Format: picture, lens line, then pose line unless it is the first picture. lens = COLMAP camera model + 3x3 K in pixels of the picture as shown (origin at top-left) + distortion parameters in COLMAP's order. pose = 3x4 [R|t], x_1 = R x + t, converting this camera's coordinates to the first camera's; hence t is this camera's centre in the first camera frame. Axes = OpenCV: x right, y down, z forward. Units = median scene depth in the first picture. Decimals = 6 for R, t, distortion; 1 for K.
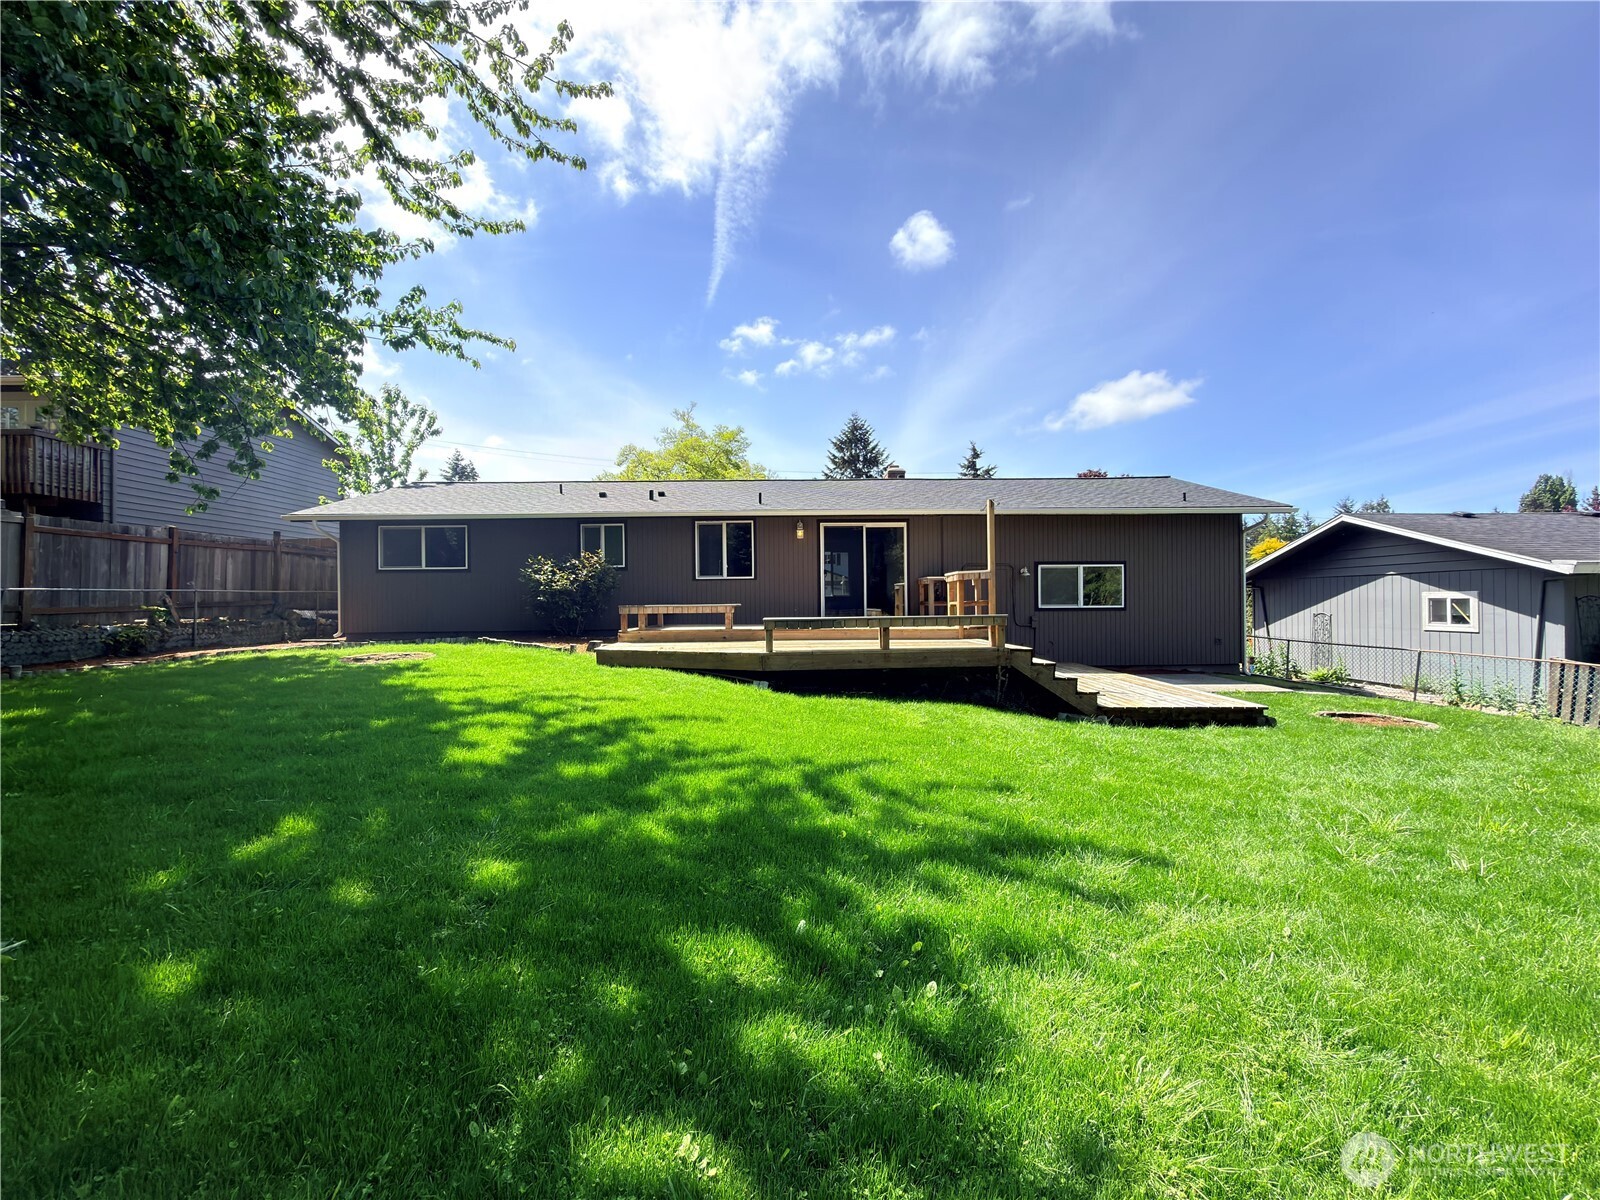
lens RADIAL K [[659.6, 0, 800.0], [0, 659.6, 600.0], [0, 0, 1]] dist [0.000409, 0.000114]
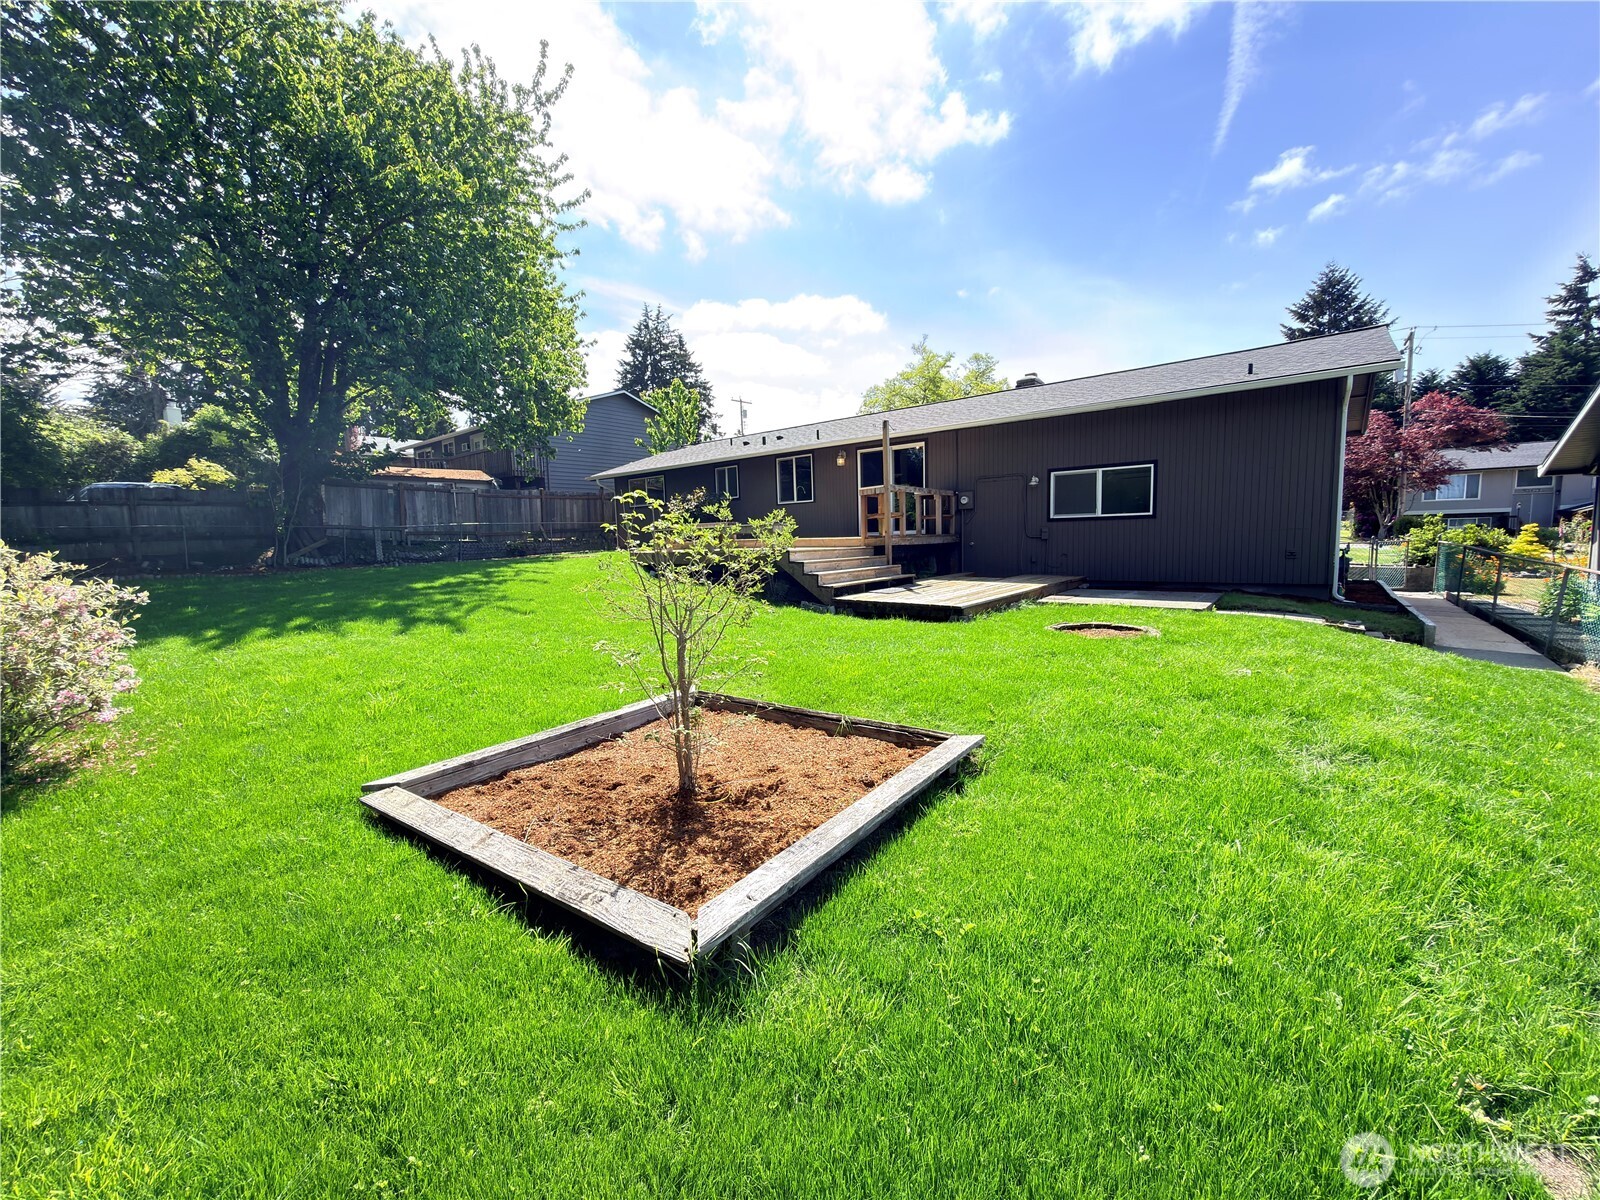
lens RADIAL K [[631.3, 0, 800.0], [0, 631.3, 600.0], [0, 0, 1]] dist [0.000640, 0.000155]
pose [[0.763330, 0.053567, -0.643784, 0.680404], [0.026614, 0.993102, 0.114189, 0.014671], [0.645460, -0.104298, 0.756639, 0.073592]]
